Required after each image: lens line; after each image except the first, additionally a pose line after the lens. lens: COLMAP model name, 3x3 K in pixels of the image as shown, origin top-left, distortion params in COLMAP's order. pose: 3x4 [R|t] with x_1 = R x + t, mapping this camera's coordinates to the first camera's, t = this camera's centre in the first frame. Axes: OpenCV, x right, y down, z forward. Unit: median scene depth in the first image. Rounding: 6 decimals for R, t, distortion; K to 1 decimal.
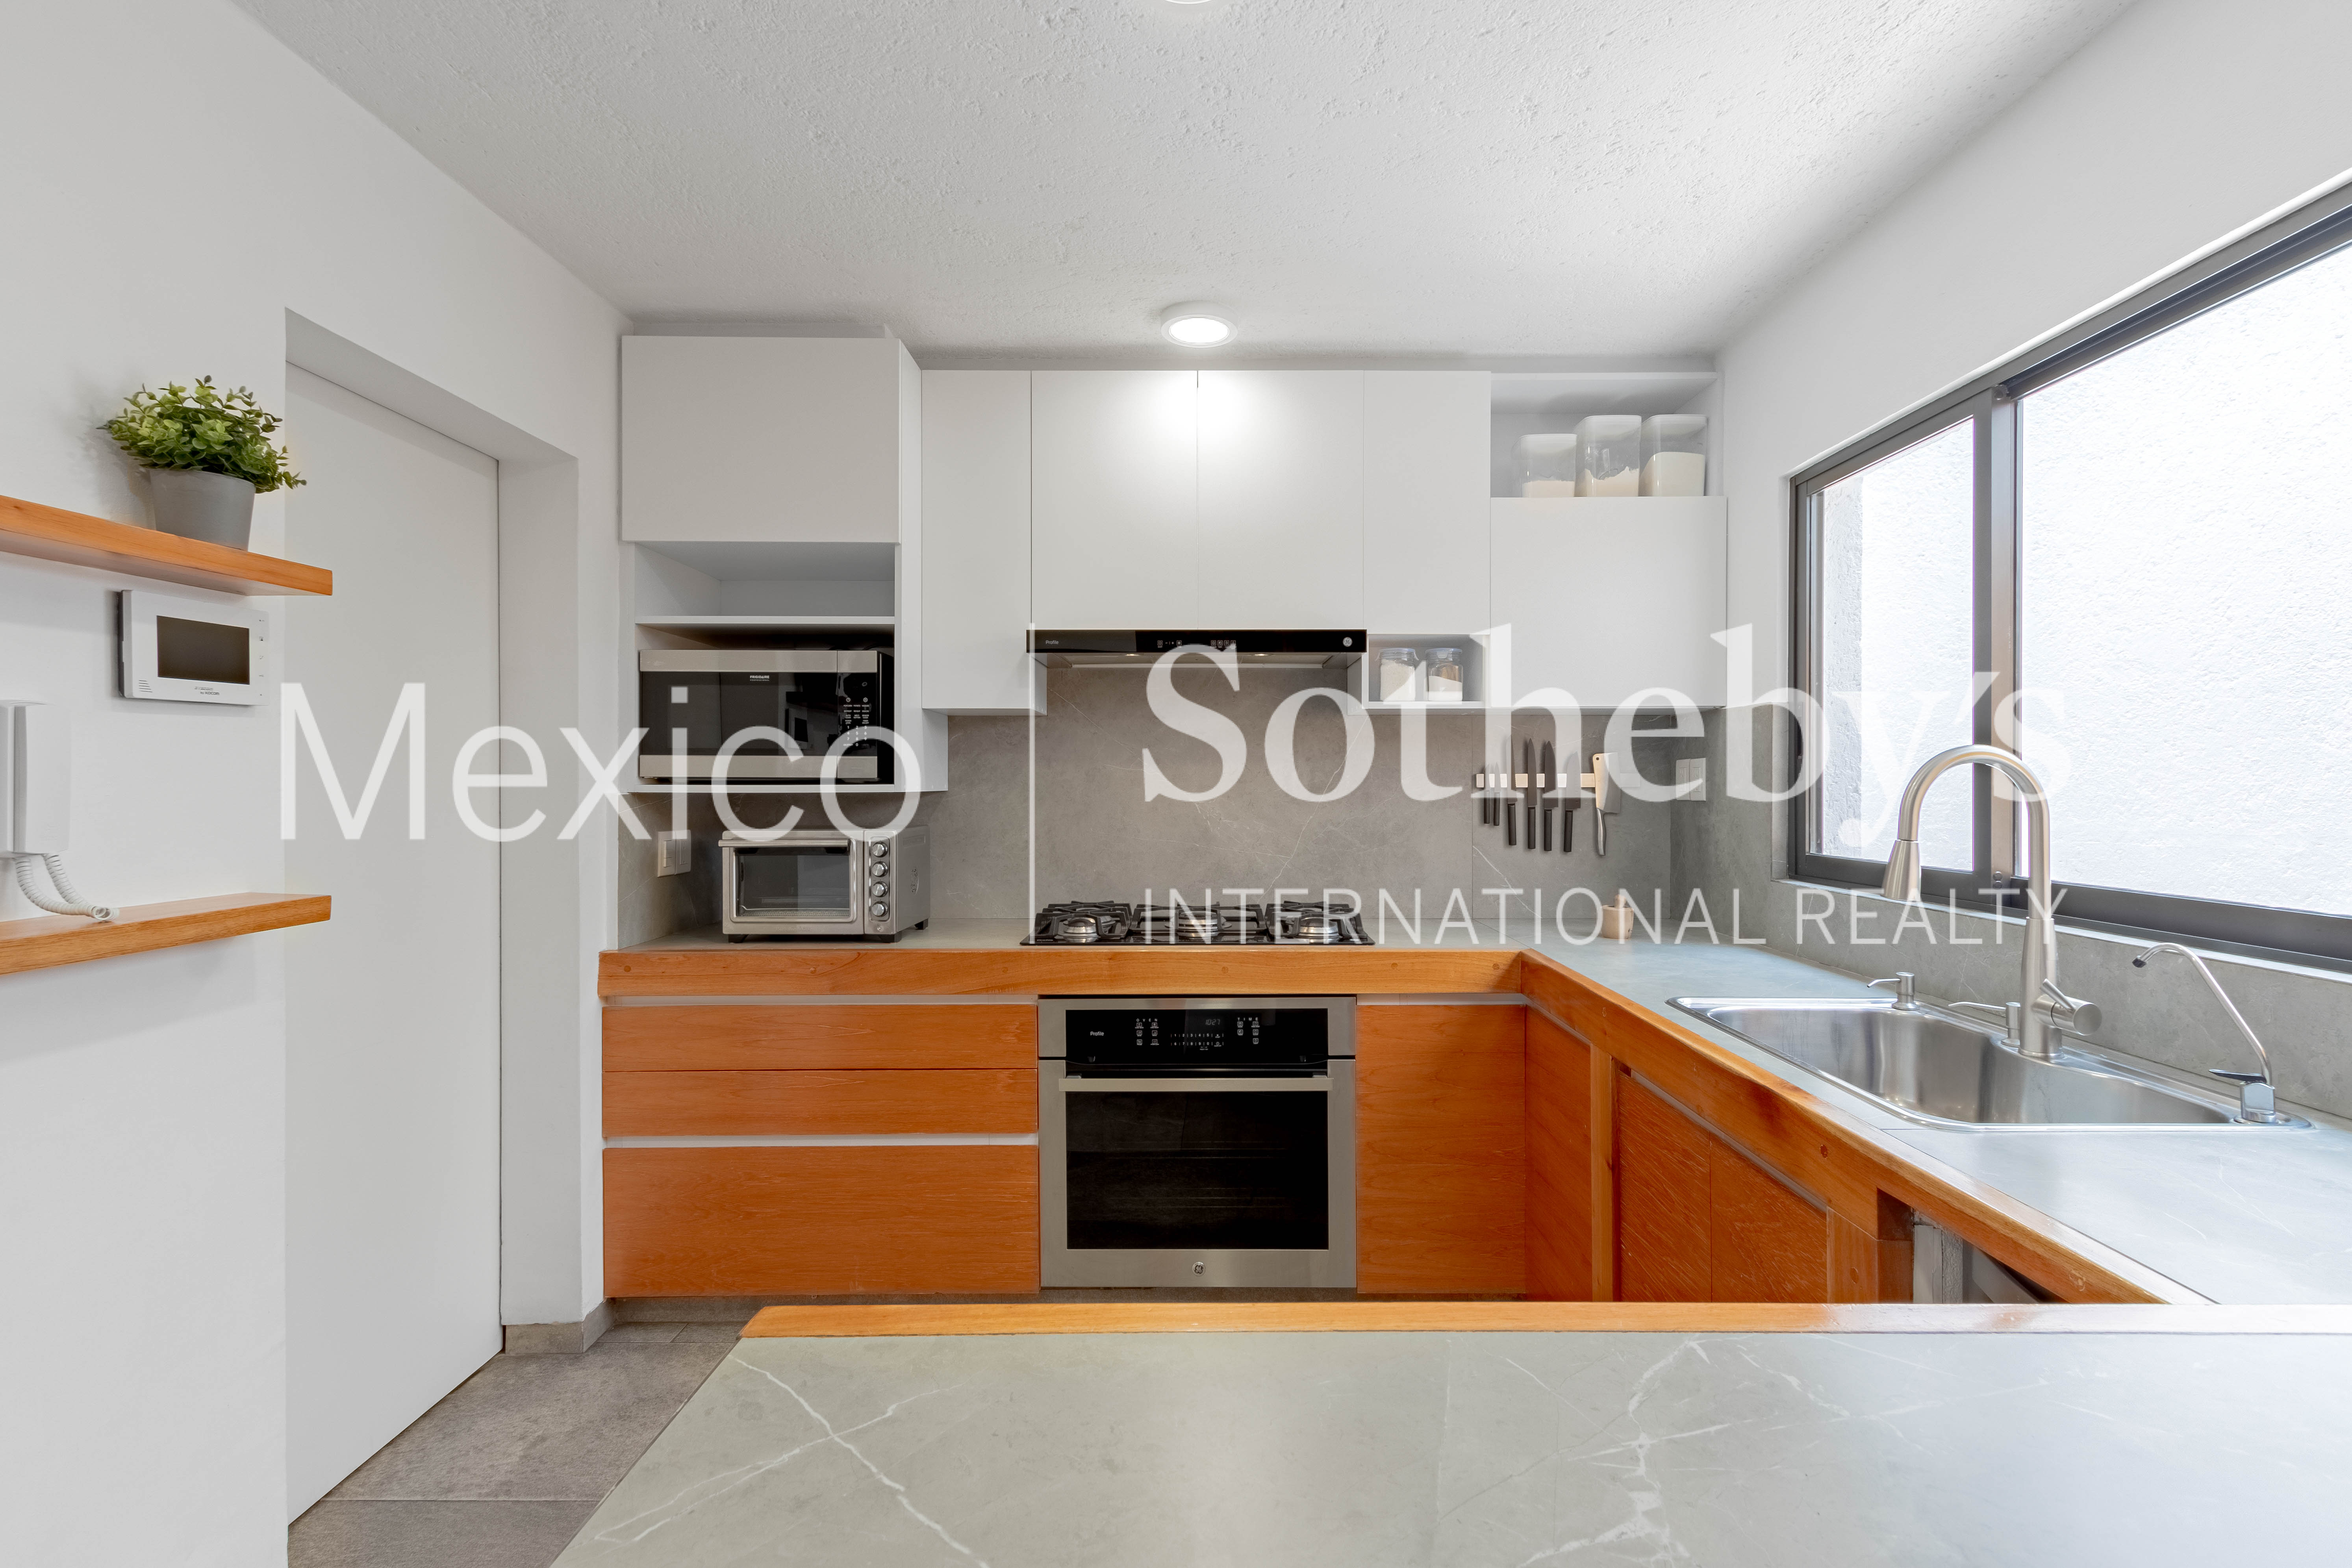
lens RADIAL K [[1109.1, 0, 1223.6], [0, 1109.1, 782.1], [0, 0, 1]] dist [0.003893, 0.000192]
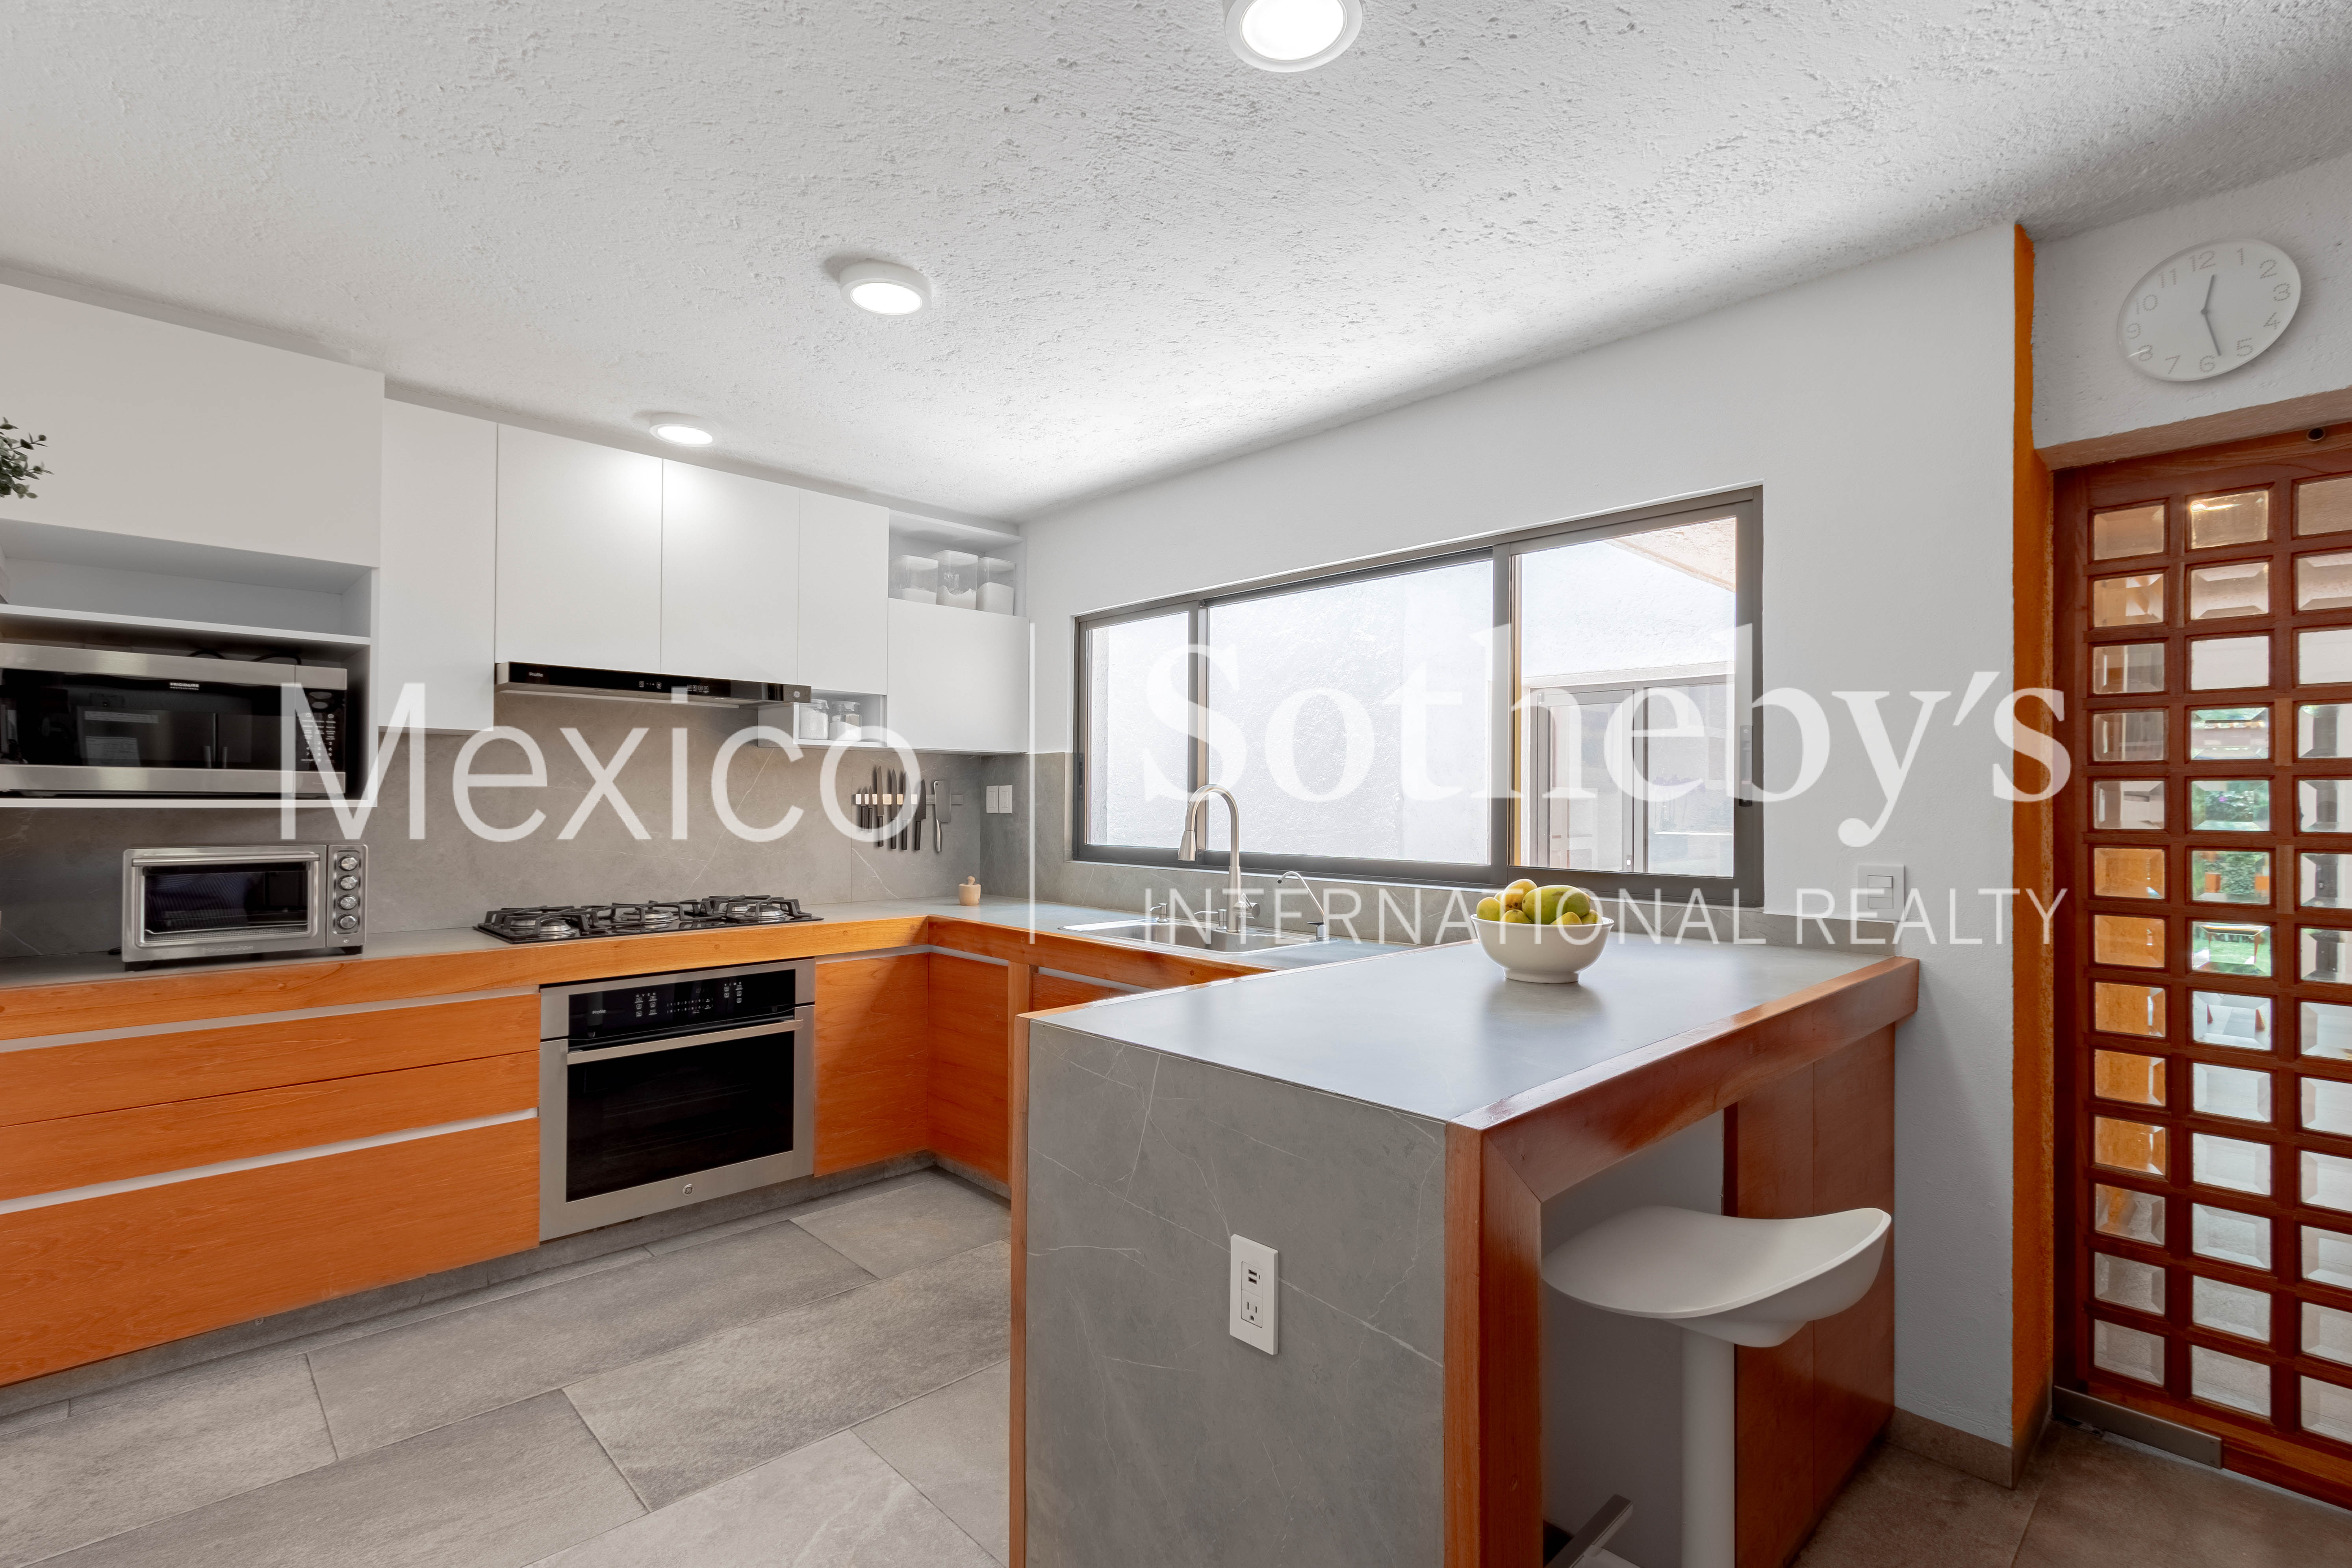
lens RADIAL K [[1062.6, 0, 1182.4], [0, 1062.6, 789.6], [0, 0, 1]] dist [0.000384, -0.000519]
pose [[0.729589, 0.012297, 0.683775, -0.430094], [-0.004573, 0.999904, -0.013103, 0.002454], [-0.683871, 0.006433, 0.729575, -0.247288]]
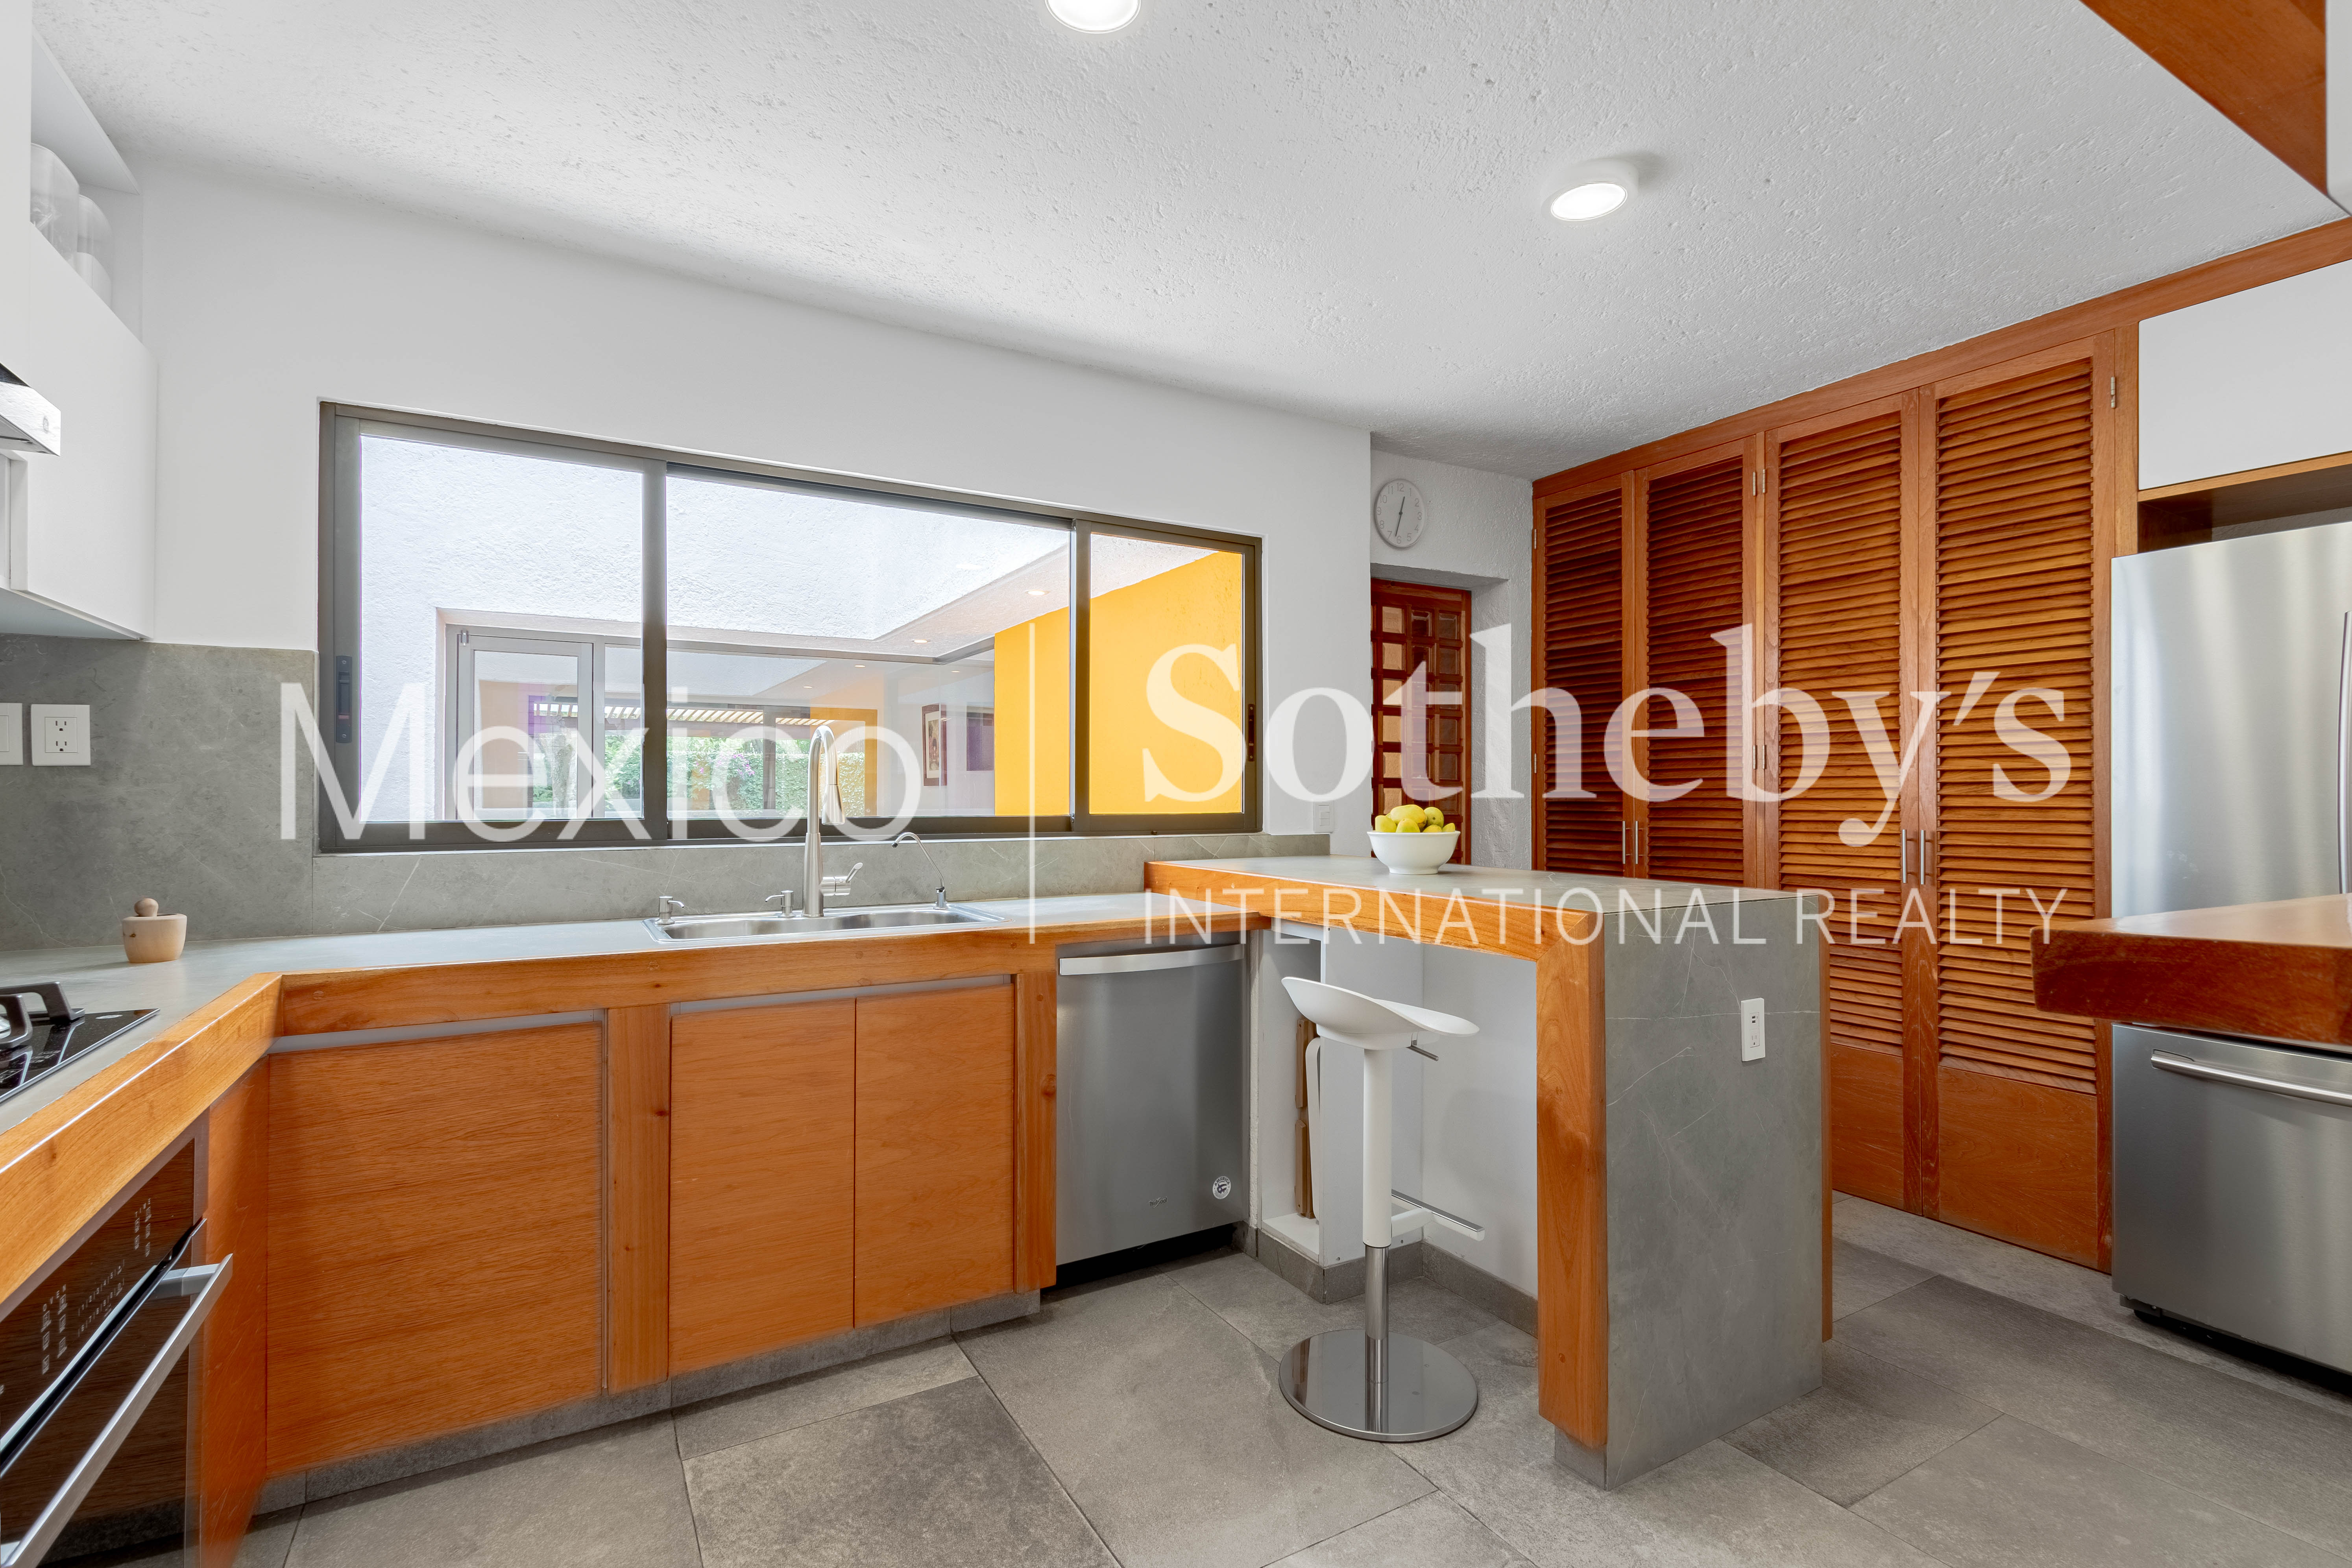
lens RADIAL K [[1109.1, 0, 1223.6], [0, 1109.1, 782.1], [0, 0, 1]] dist [0.003893, 0.000192]
pose [[-0.509242, 0.008581, 0.860581, -0.592308], [0.003095, 0.999962, -0.008139, 0.037767], [-0.860618, -0.001482, -0.509249, 0.796538]]
